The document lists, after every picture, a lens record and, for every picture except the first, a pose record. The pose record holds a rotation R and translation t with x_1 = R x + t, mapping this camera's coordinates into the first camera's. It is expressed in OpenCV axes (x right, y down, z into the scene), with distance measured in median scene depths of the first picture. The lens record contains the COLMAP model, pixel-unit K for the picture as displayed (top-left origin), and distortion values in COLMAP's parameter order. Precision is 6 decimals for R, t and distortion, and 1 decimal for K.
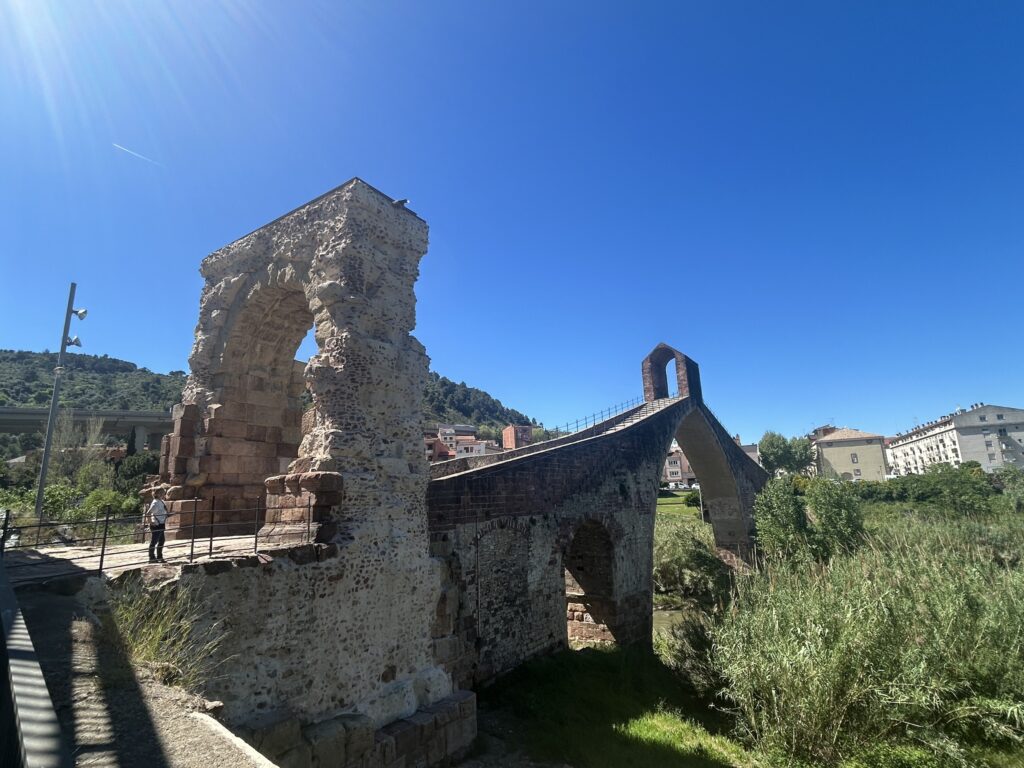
lens RADIAL K [[514.8, 0, 512.0], [0, 514.8, 384.0], [0, 0, 1]] dist [-0.002157, -0.000530]
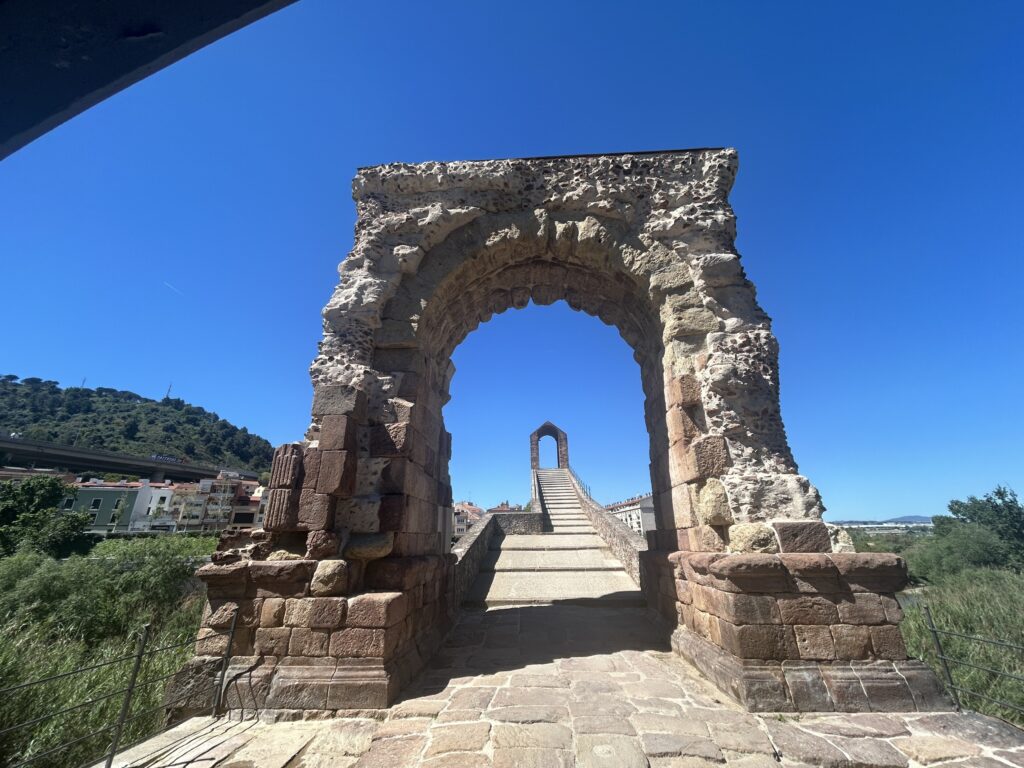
lens RADIAL K [[408.4, 0, 512.0], [0, 408.4, 384.0], [0, 0, 1]] dist [-0.000541, -0.000054]
pose [[0.868184, 0.205394, 0.451741, -0.083242], [-0.128562, 0.972338, -0.195017, 0.011496], [-0.479300, 0.111234, 0.870574, 0.069781]]
